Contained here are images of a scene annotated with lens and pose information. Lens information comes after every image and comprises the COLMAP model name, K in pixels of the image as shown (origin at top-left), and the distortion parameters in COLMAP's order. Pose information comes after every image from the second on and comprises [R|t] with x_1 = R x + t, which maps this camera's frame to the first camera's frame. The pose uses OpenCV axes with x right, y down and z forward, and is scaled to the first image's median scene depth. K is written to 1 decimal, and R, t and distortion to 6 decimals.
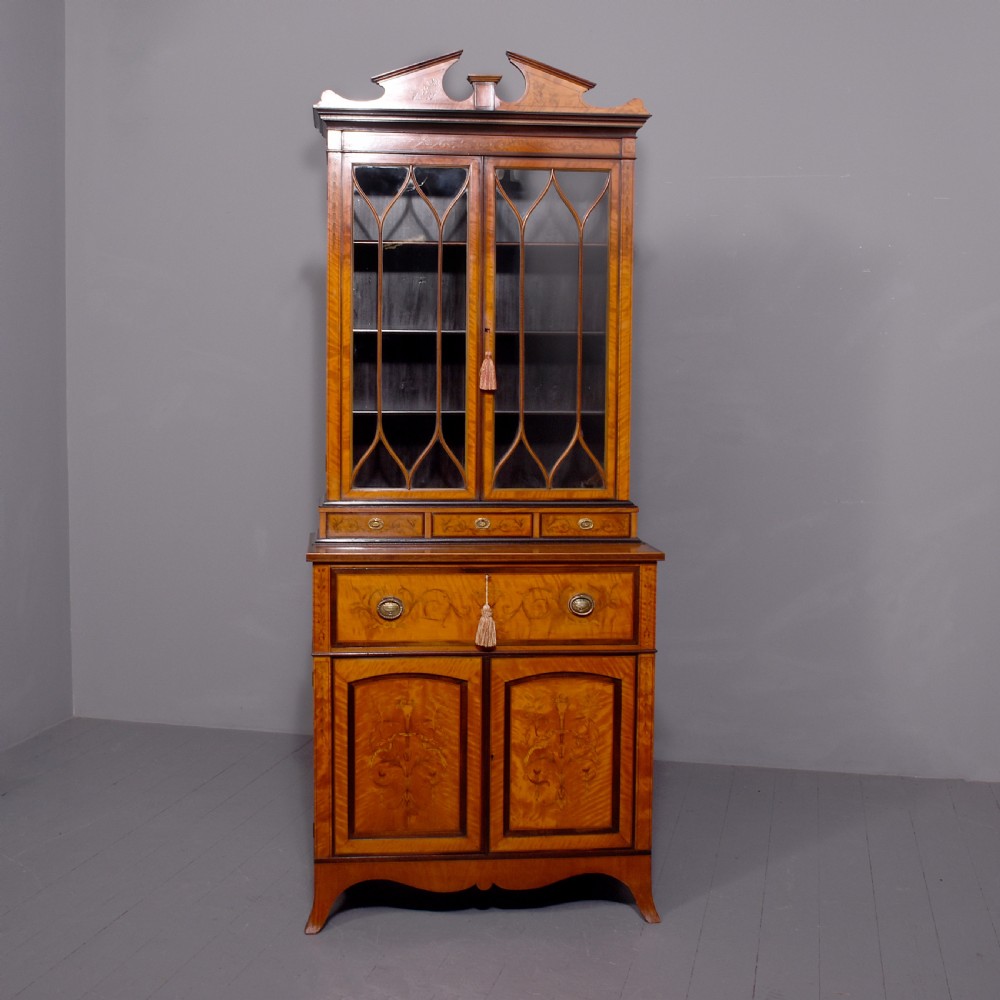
lens RADIAL K [[1417.9, 0, 479.0], [0, 1417.9, 461.5], [0, 0, 1]] dist [-0.104406, 0.000000]
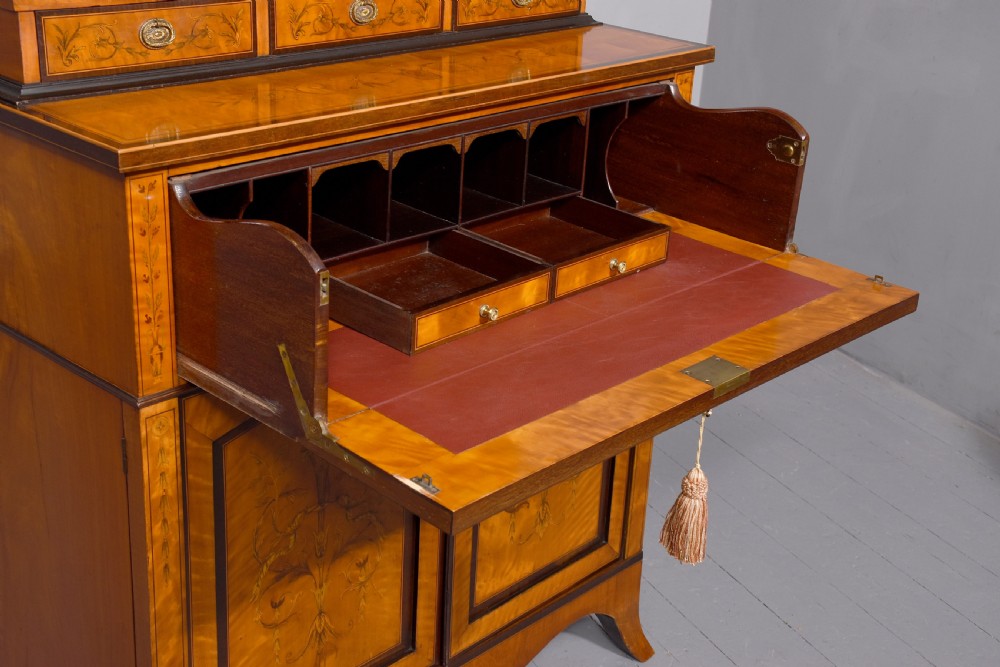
lens RADIAL K [[1375.0, 0, 504.4], [0, 1375.0, 331.3], [0, 0, 1]] dist [0.114750, 0.000000]
pose [[0.759643, -0.220626, 0.611774, -0.262599], [-0.006941, 0.937893, 0.346854, -0.013771], [-0.650303, -0.267732, 0.710933, 0.653715]]
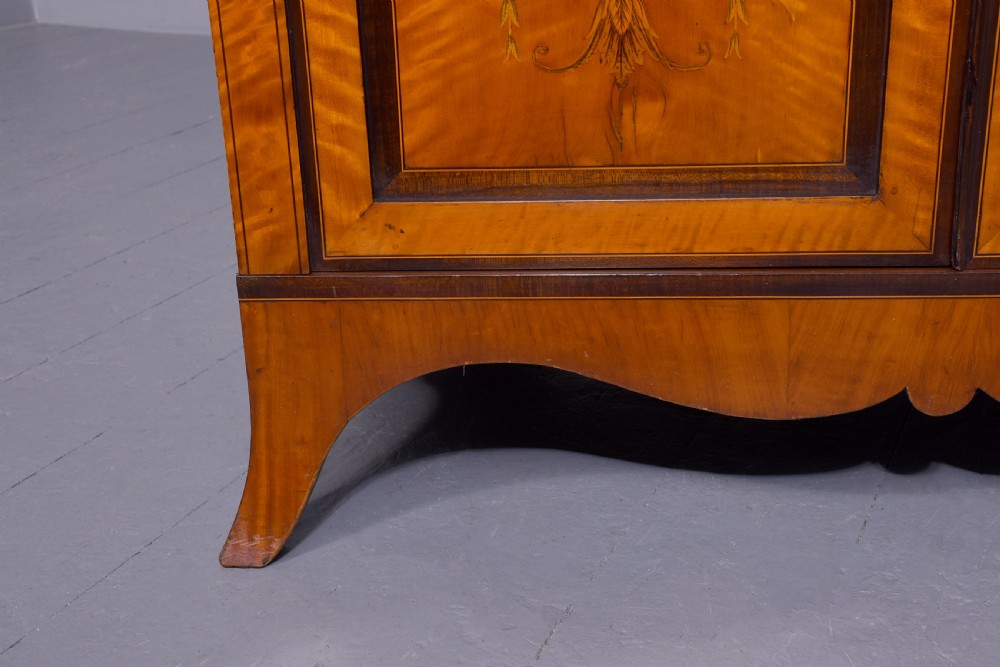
lens RADIAL K [[1375.0, 0, 549.5], [0, 1375.0, 357.7], [0, 0, 1]] dist [0.114750, 0.000000]
pose [[0.989452, 0.024862, -0.142712, -0.029017], [0.021204, 0.949693, 0.312464, 0.218616], [0.143301, -0.312194, 0.939148, 0.765122]]
